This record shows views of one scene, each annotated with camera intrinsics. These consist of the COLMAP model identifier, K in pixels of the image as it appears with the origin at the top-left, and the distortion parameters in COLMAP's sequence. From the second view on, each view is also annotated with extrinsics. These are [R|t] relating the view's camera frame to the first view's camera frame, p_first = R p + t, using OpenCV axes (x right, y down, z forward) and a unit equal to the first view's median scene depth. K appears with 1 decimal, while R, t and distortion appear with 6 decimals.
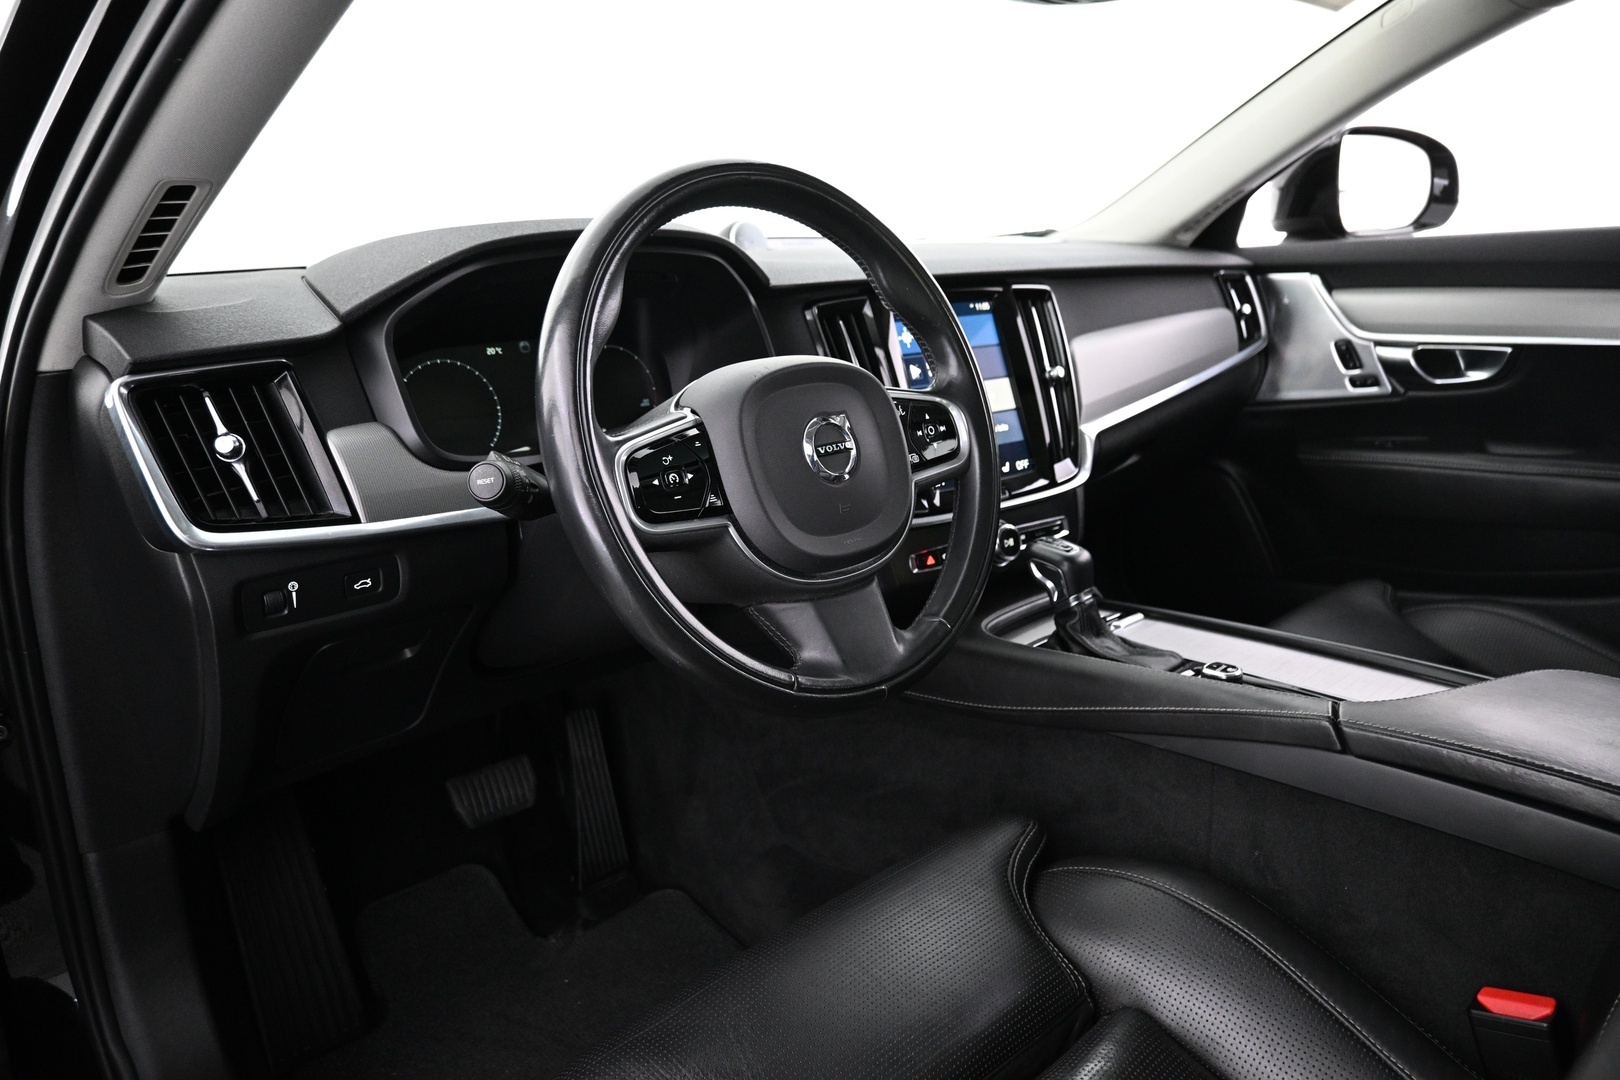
lens RADIAL K [[1110.0, 0, 813.5], [0, 1110.0, 537.6], [0, 0, 1]] dist [0.002618, -0.002376]
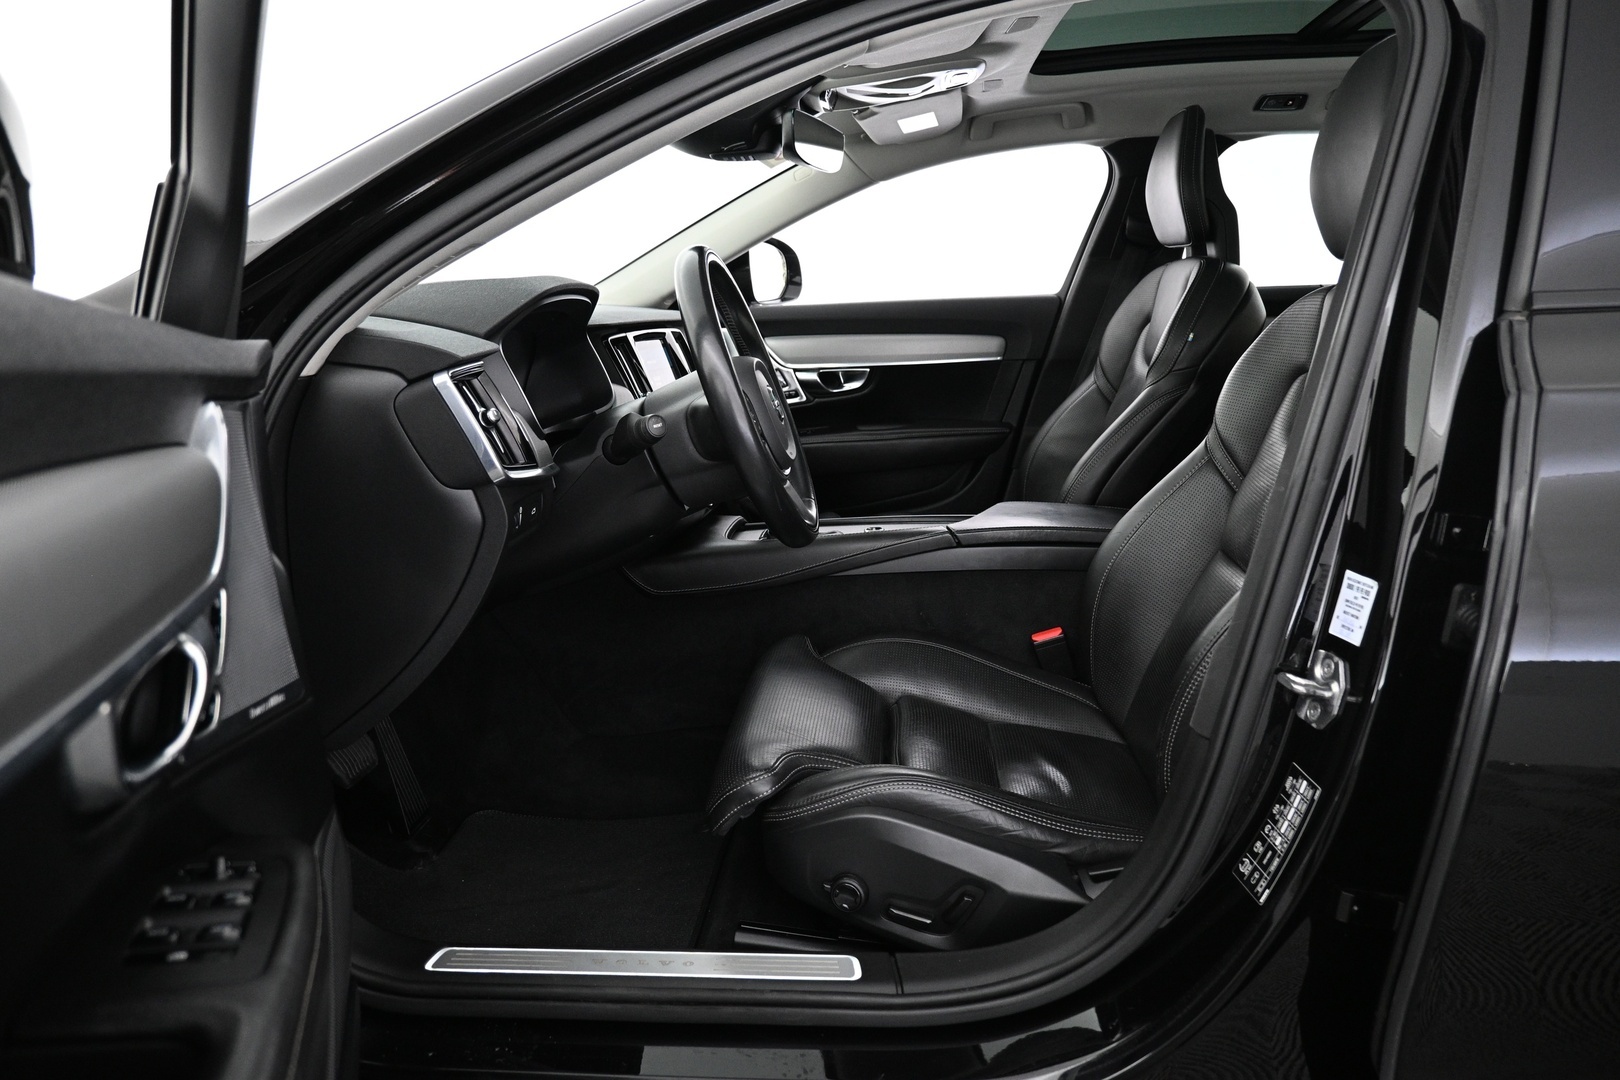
lens RADIAL K [[1110.0, 0, 813.5], [0, 1110.0, 537.6], [0, 0, 1]] dist [0.002618, -0.002376]
pose [[0.742929, -0.127825, 0.657052, -0.551727], [0.173775, 0.984773, -0.004908, 0.074117], [-0.646419, 0.117825, 0.753830, -0.190180]]
